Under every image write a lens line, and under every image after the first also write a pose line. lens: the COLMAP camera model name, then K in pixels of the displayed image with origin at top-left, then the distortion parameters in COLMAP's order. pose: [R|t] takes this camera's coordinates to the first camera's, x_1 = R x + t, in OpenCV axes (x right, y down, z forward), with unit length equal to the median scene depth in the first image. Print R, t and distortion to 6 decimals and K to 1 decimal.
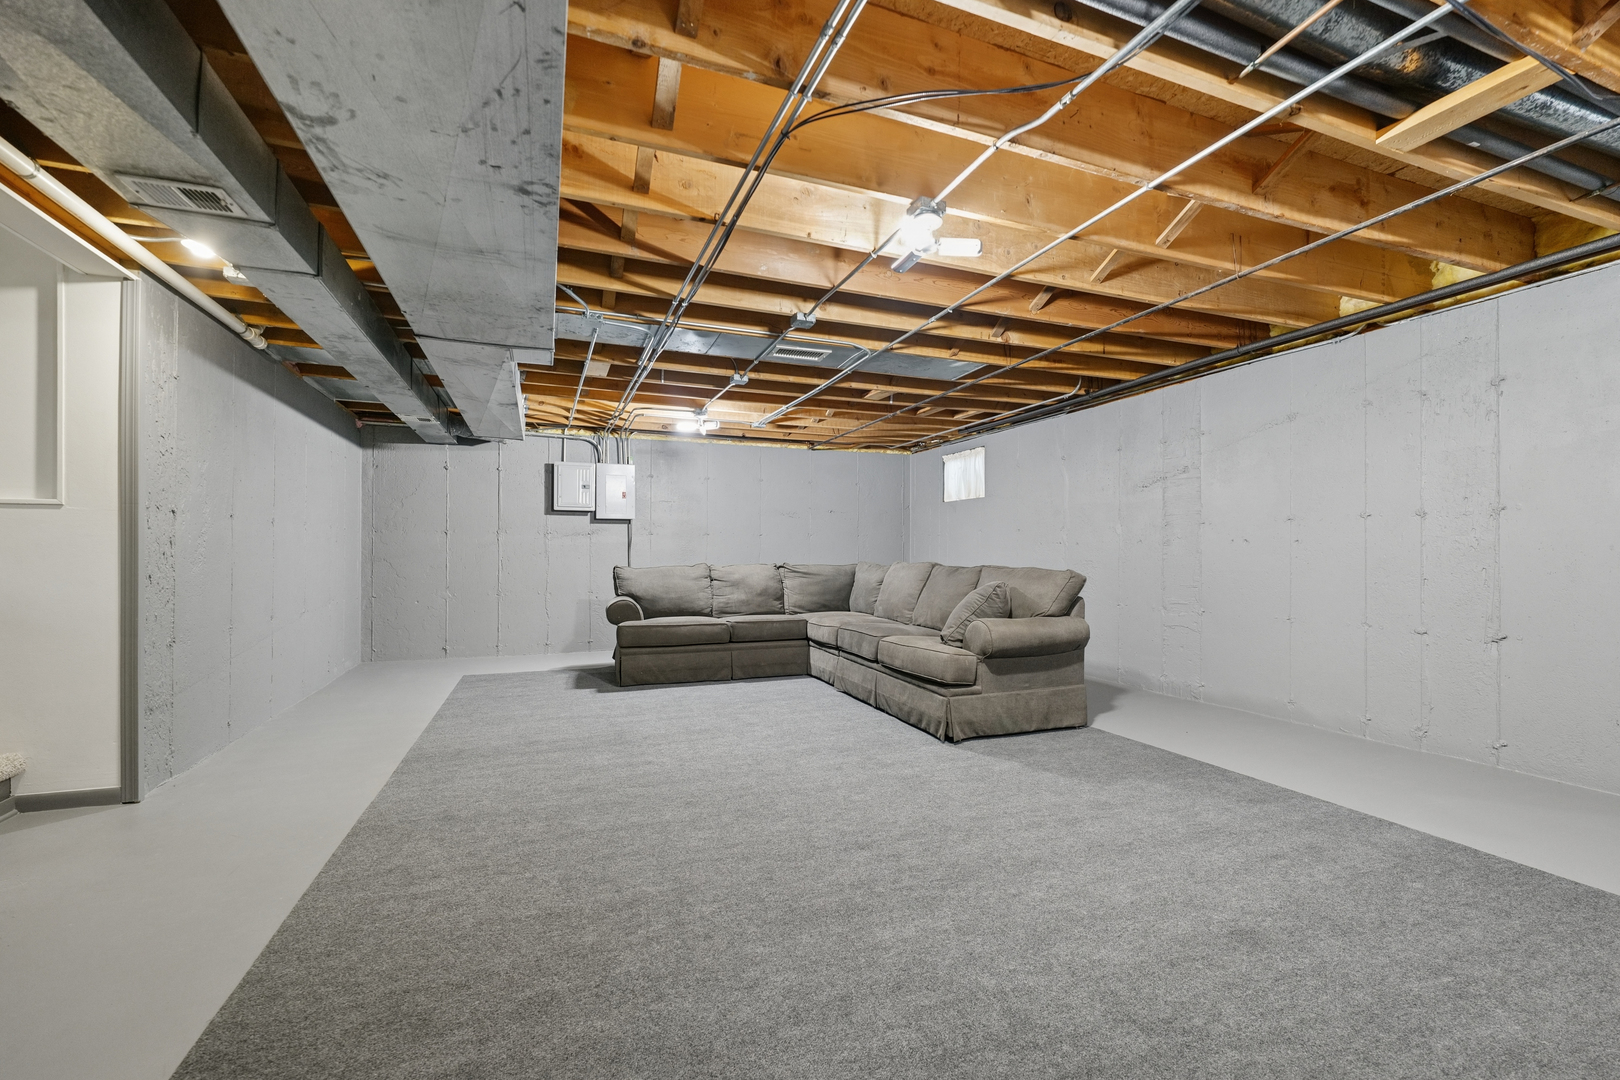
lens RADIAL K [[690.2, 0, 814.7], [0, 690.2, 547.3], [0, 0, 1]] dist [0.004838, 0.001213]
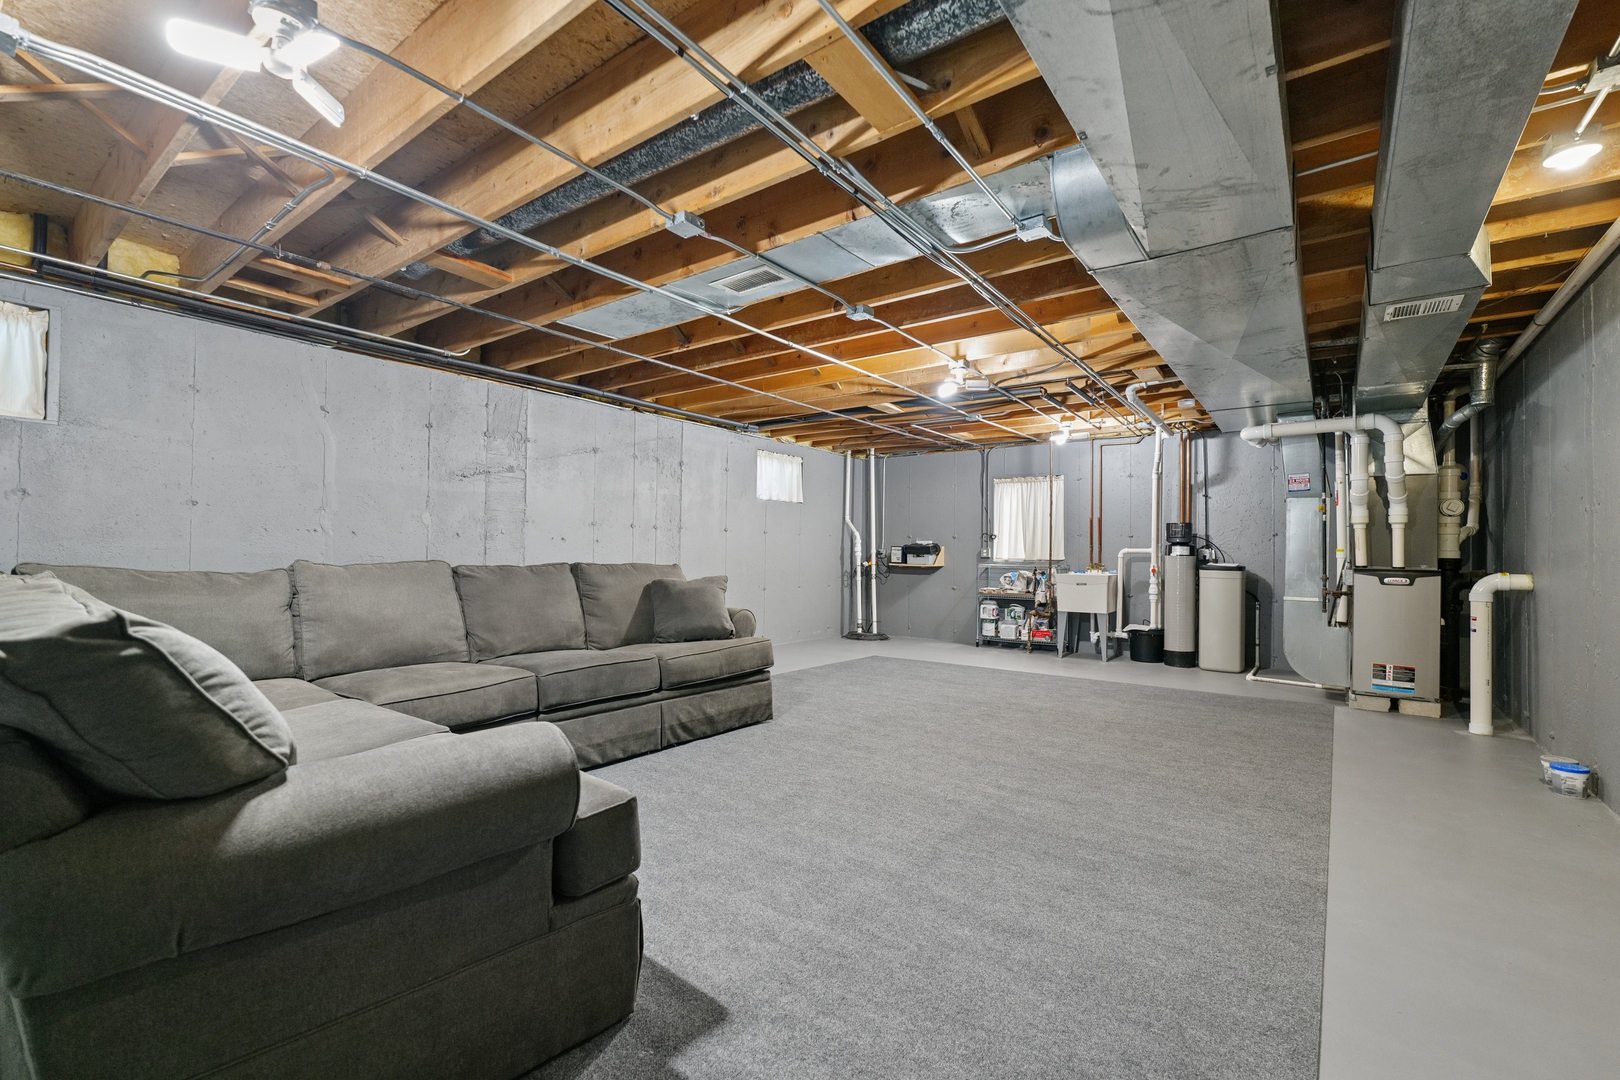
lens RADIAL K [[690.2, 0, 813.8], [0, 690.2, 545.5], [0, 0, 1]] dist [0.004838, 0.001213]
pose [[-0.528759, 0.006037, 0.848751, -0.810875], [-0.016581, 0.999710, -0.017440, 0.020240], [-0.848610, -0.023295, -0.528506, 1.569748]]
